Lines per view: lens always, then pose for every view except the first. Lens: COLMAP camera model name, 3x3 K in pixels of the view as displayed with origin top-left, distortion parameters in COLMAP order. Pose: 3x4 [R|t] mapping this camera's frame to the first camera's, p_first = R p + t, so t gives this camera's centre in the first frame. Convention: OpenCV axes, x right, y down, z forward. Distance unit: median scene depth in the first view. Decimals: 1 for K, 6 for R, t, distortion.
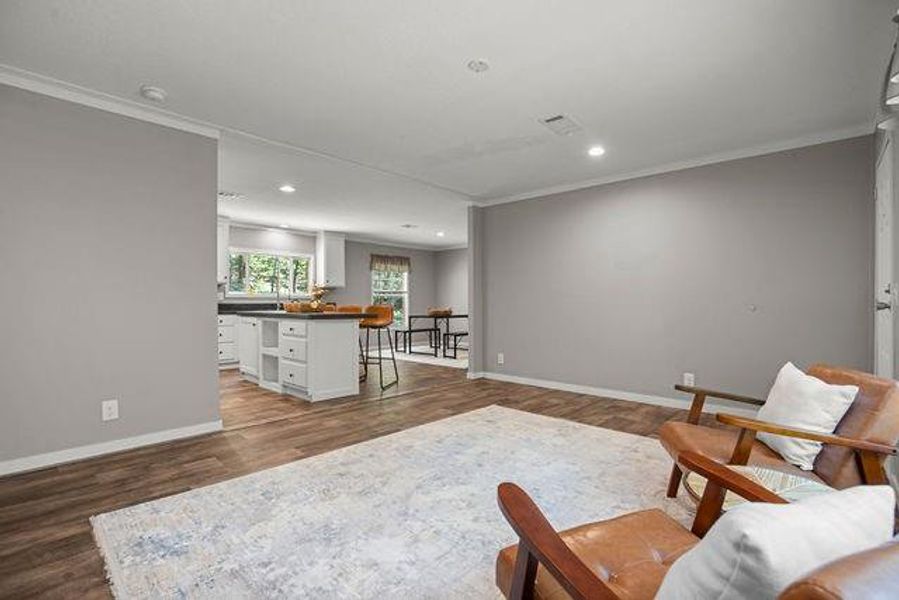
lens RADIAL K [[415.8, 0, 452.3], [0, 415.8, 301.7], [0, 0, 1]] dist [-0.034528, 0.008522]
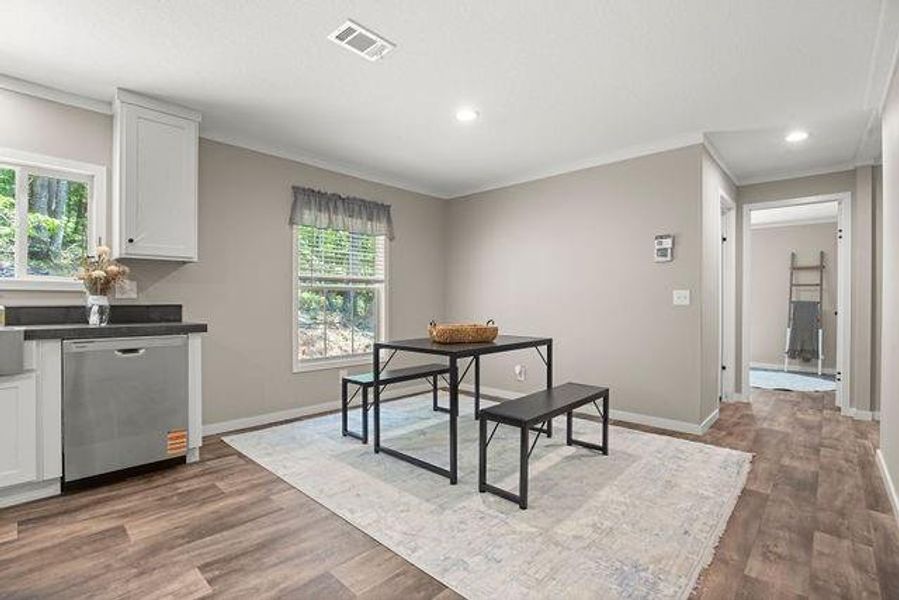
lens RADIAL K [[415.8, 0, 452.3], [0, 415.8, 301.7], [0, 0, 1]] dist [-0.034528, 0.008522]
pose [[0.999977, 0.003575, -0.005794, -0.038061], [-0.003547, 0.999982, 0.004738, -0.002146], [0.005811, -0.004717, 0.999972, 0.683142]]
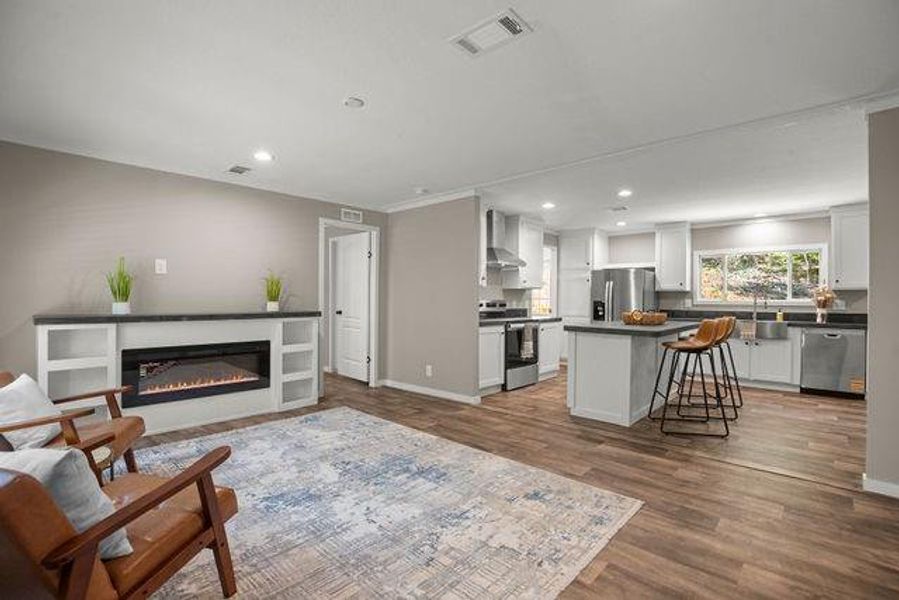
lens RADIAL K [[415.8, 0, 452.3], [0, 415.8, 301.7], [0, 0, 1]] dist [-0.034528, 0.008522]
pose [[0.014017, 0.001811, -0.999900, 0.348455], [-0.003614, 0.999992, 0.001760, -0.014895], [0.999895, 0.003589, 0.014023, 0.380228]]
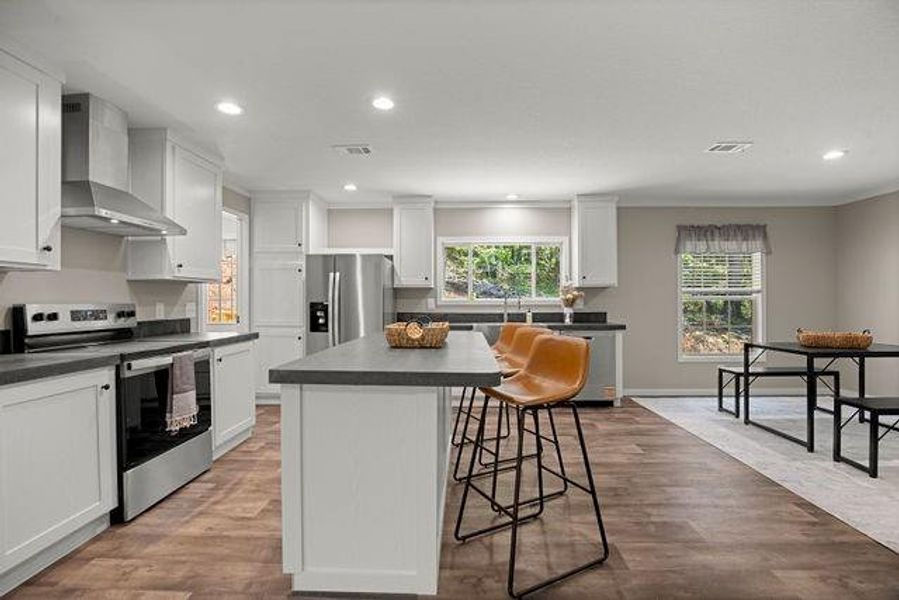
lens RADIAL K [[415.8, 0, 452.3], [0, 415.8, 301.7], [0, 0, 1]] dist [-0.034528, 0.008522]
pose [[0.659651, -0.000668, -0.751572, 0.028068], [0.006730, 0.999965, 0.005019, -0.017984], [0.751542, -0.008369, 0.659632, 0.465176]]
